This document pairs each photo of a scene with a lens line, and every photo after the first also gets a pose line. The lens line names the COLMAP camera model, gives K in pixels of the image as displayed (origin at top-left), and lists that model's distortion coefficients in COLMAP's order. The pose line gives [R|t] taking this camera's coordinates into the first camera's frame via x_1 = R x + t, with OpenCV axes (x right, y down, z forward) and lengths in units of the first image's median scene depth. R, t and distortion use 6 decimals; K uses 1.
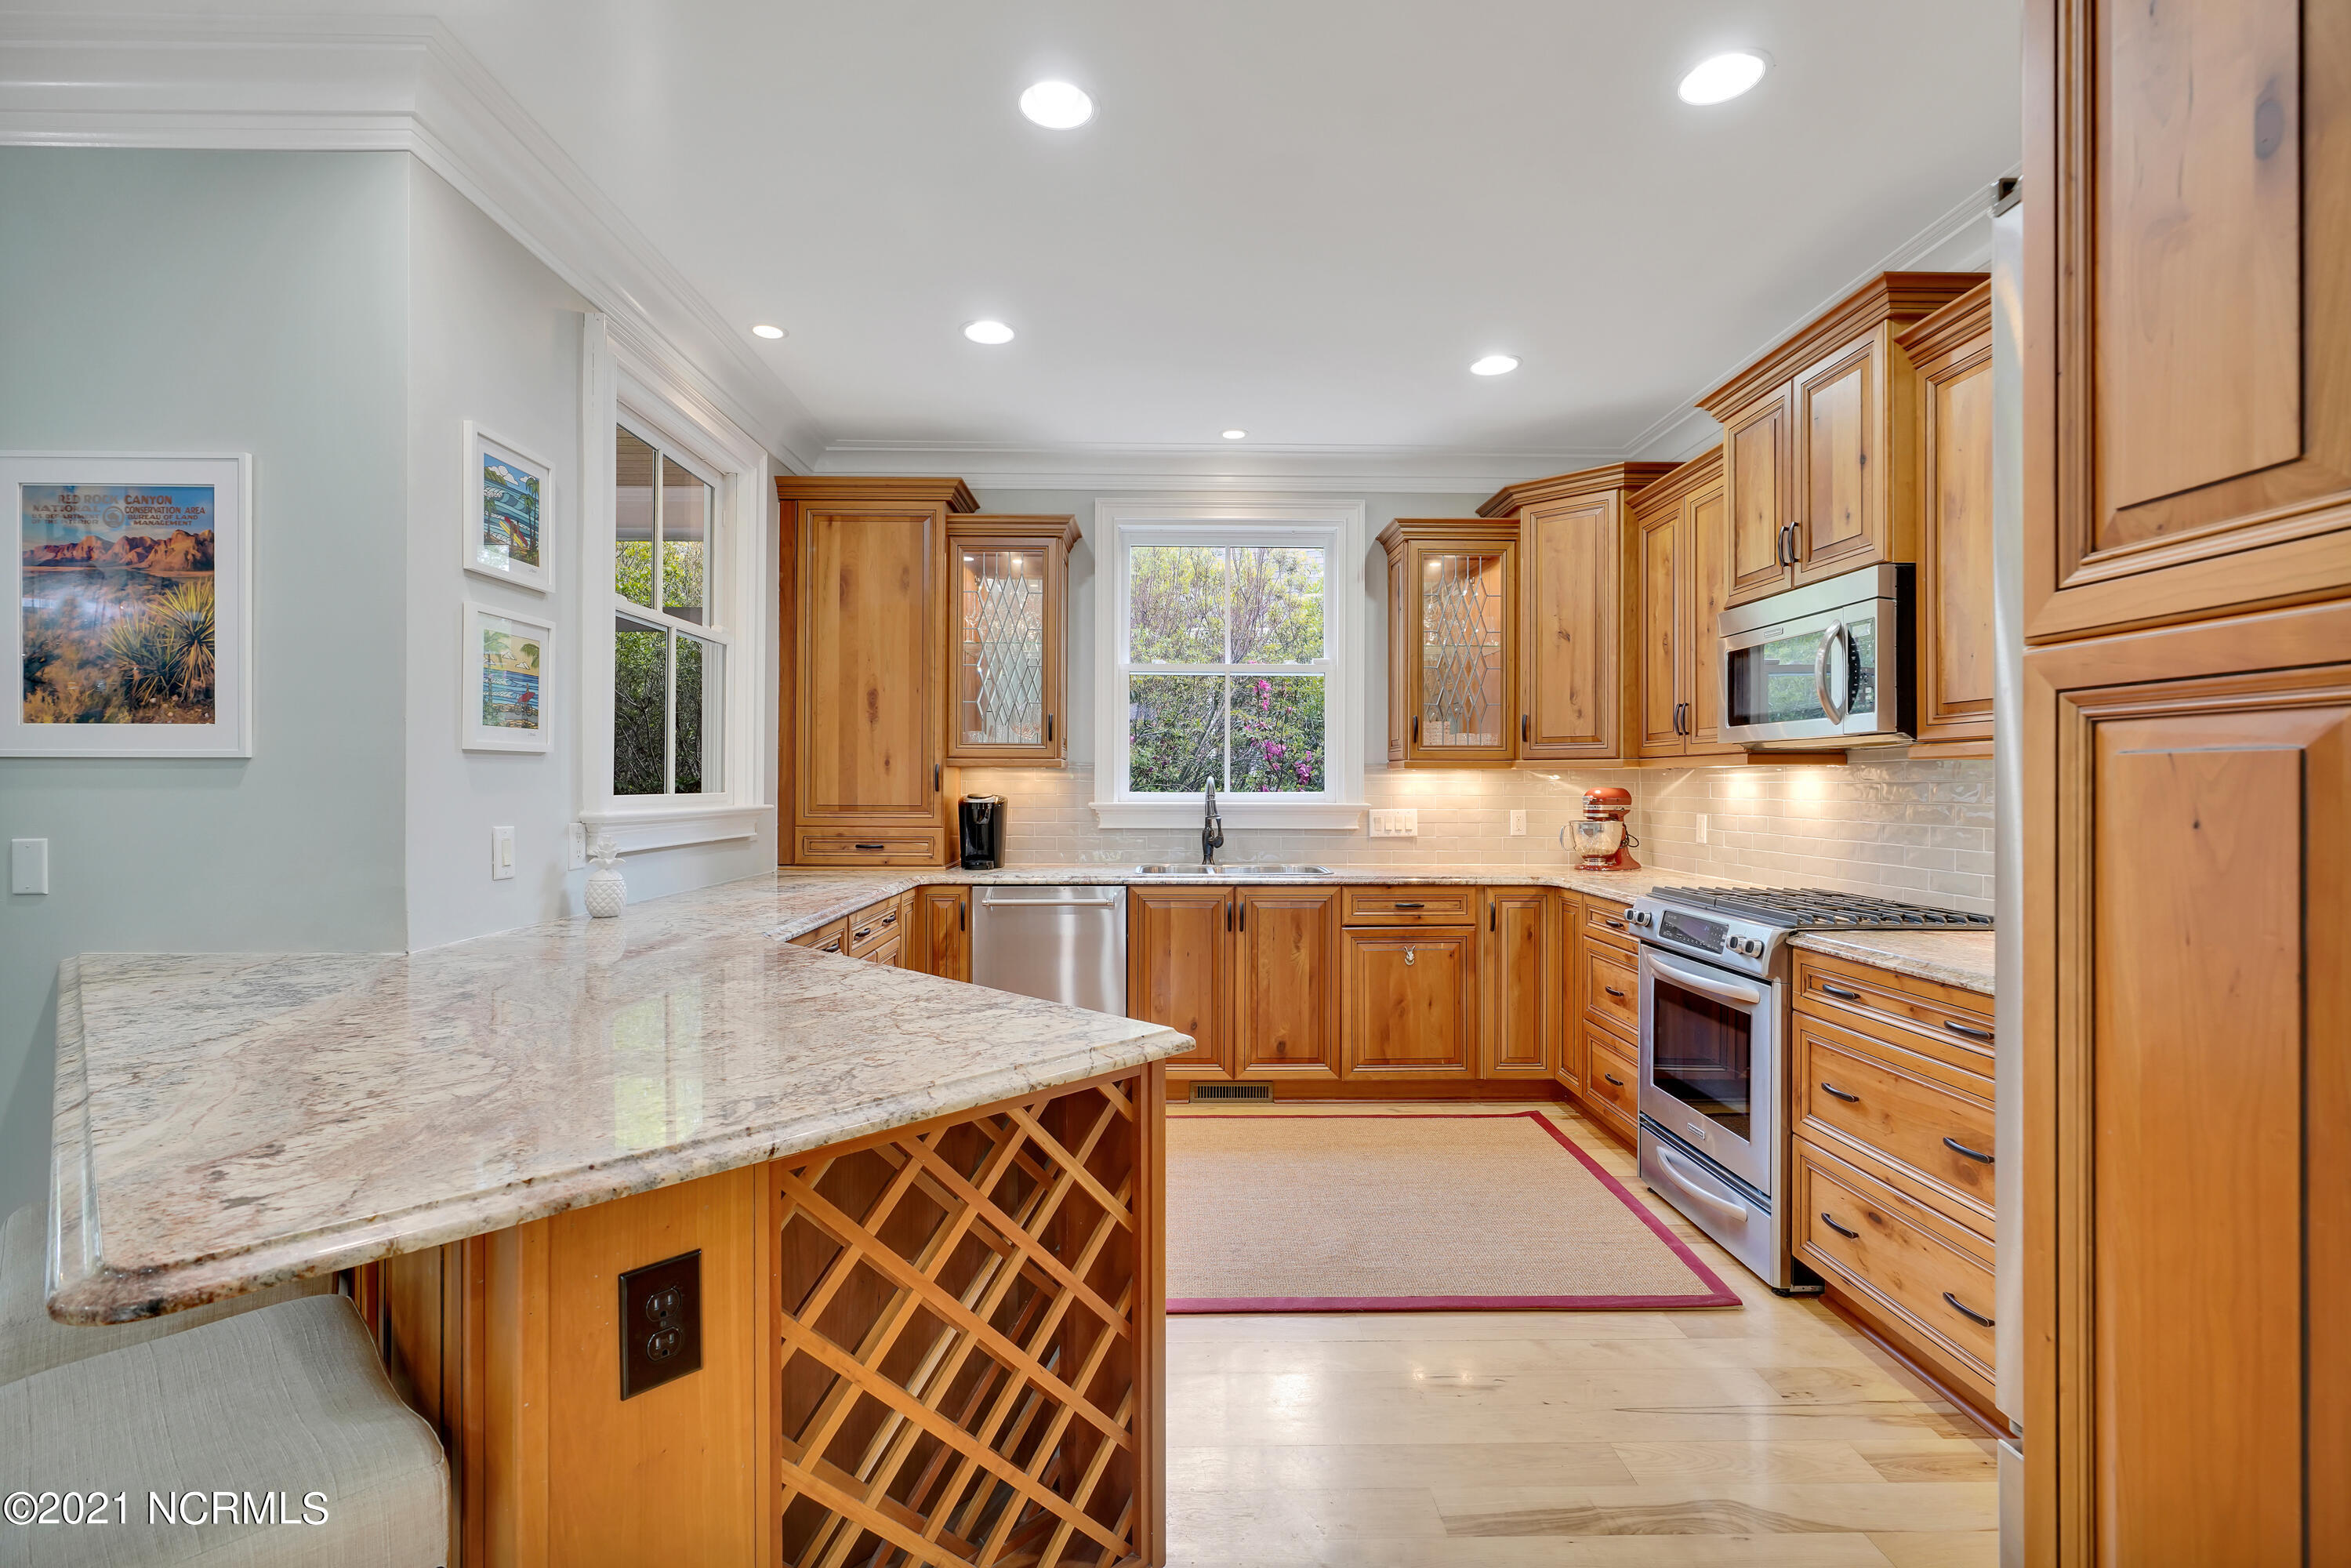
lens RADIAL K [[1076.3, 0, 1175.5], [0, 1076.3, 784.0], [0, 0, 1]] dist [-0.002054, -0.000005]
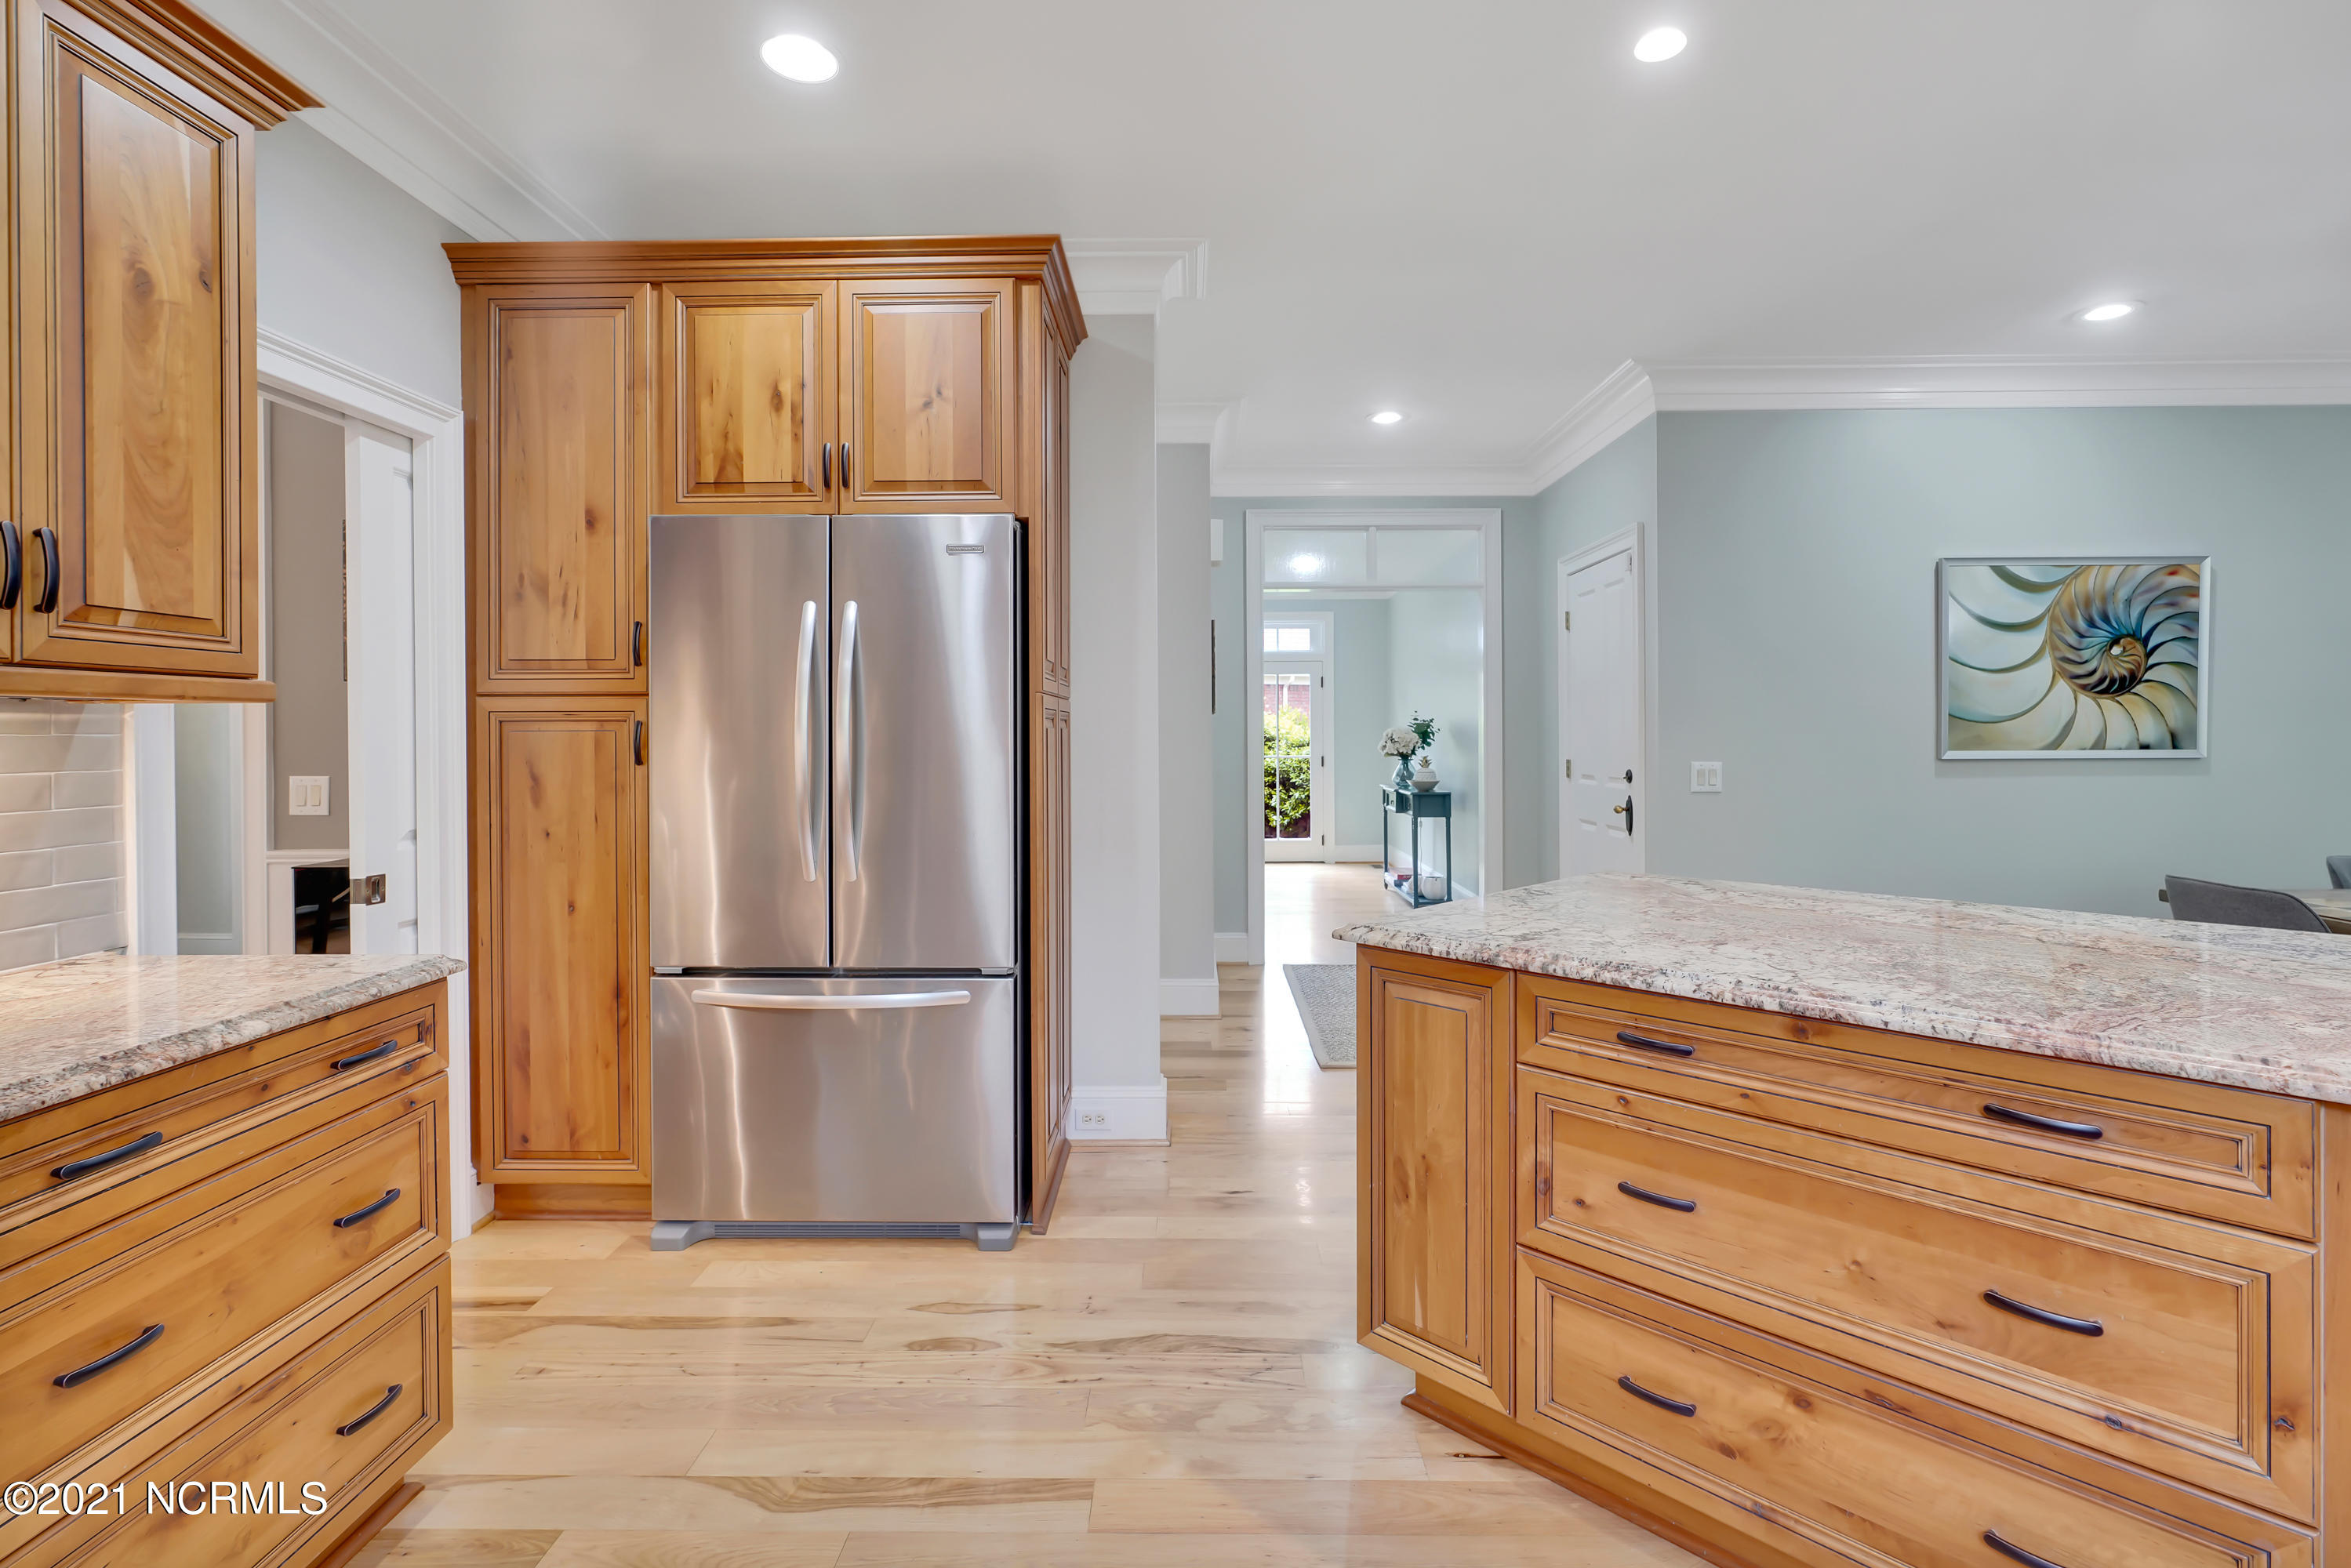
lens RADIAL K [[1092.4, 0, 1179.1], [0, 1092.4, 738.4], [0, 0, 1]] dist [-0.001450, -0.000131]
pose [[-0.999160, 0.002016, 0.040932, 0.057021], [0.002203, 0.999987, 0.004527, -0.001130], [-0.040922, 0.004613, -0.999152, 0.876680]]
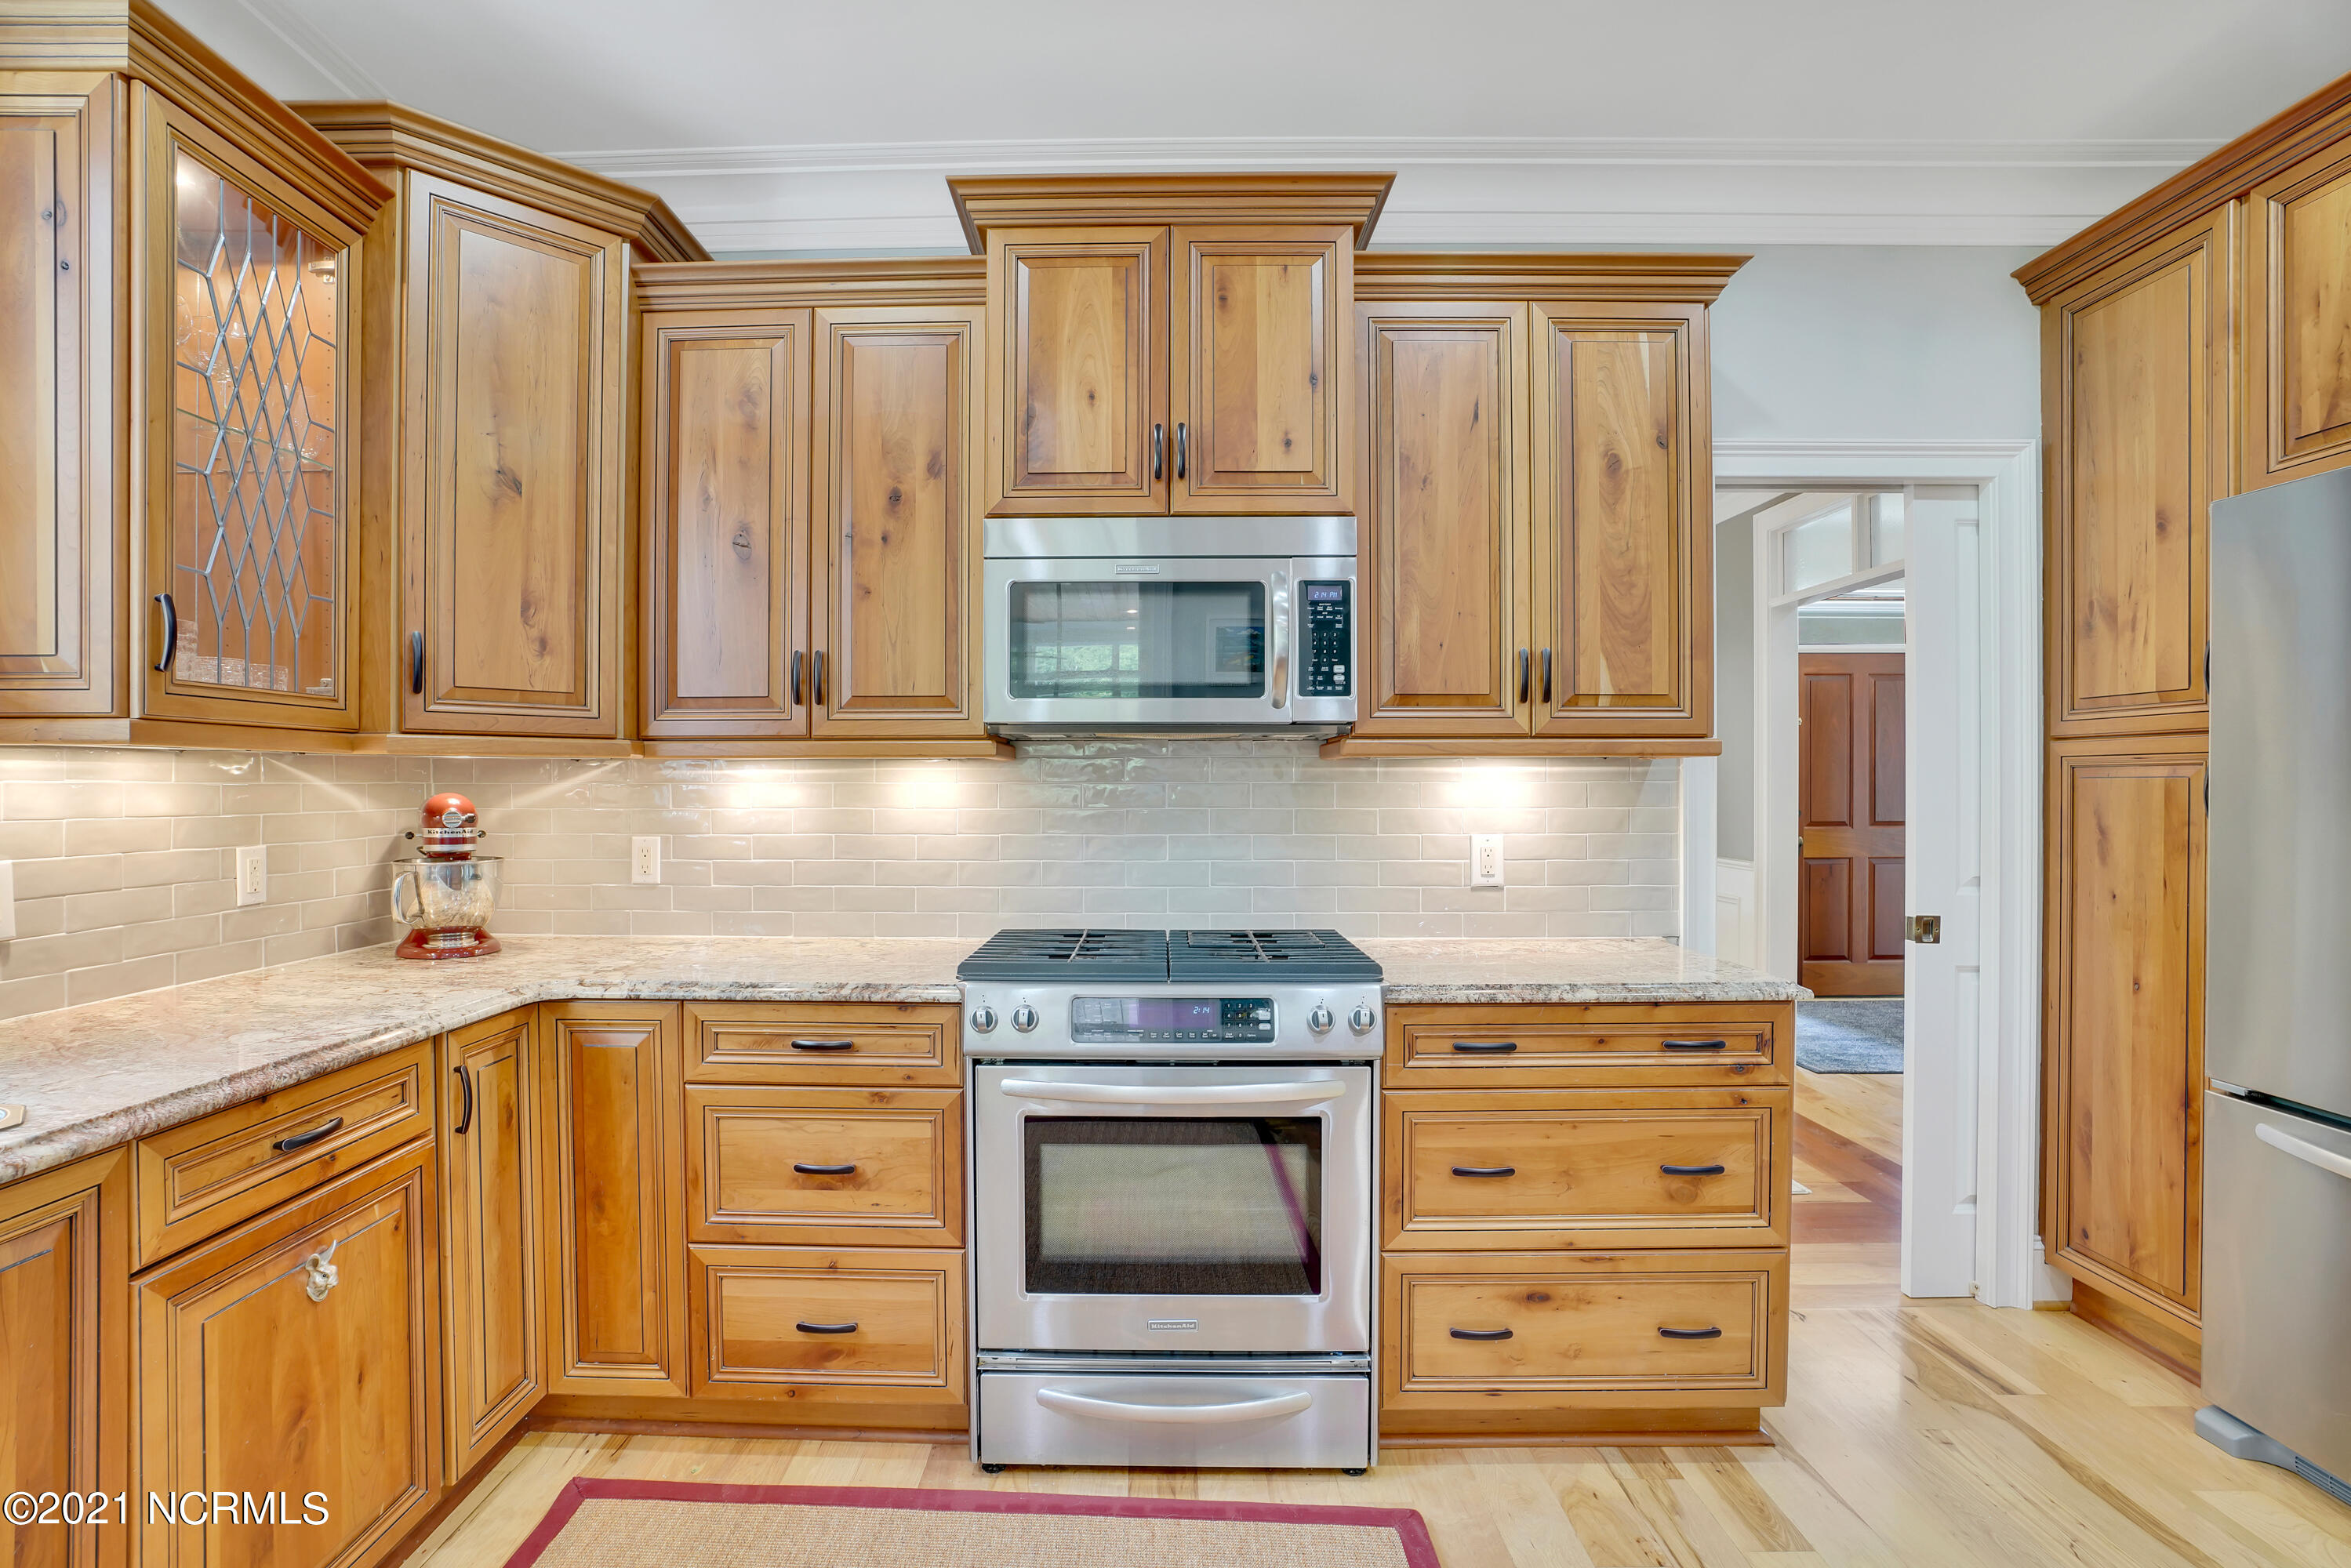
lens RADIAL K [[1127.0, 0, 1127.6], [0, 1127.0, 790.6], [0, 0, 1]] dist [-0.063812, 0.029728]
pose [[0.042987, -0.009106, 0.999034, -0.130491], [0.001397, 0.999958, 0.009055, -0.002499], [-0.999075, 0.001006, 0.042998, 0.724734]]
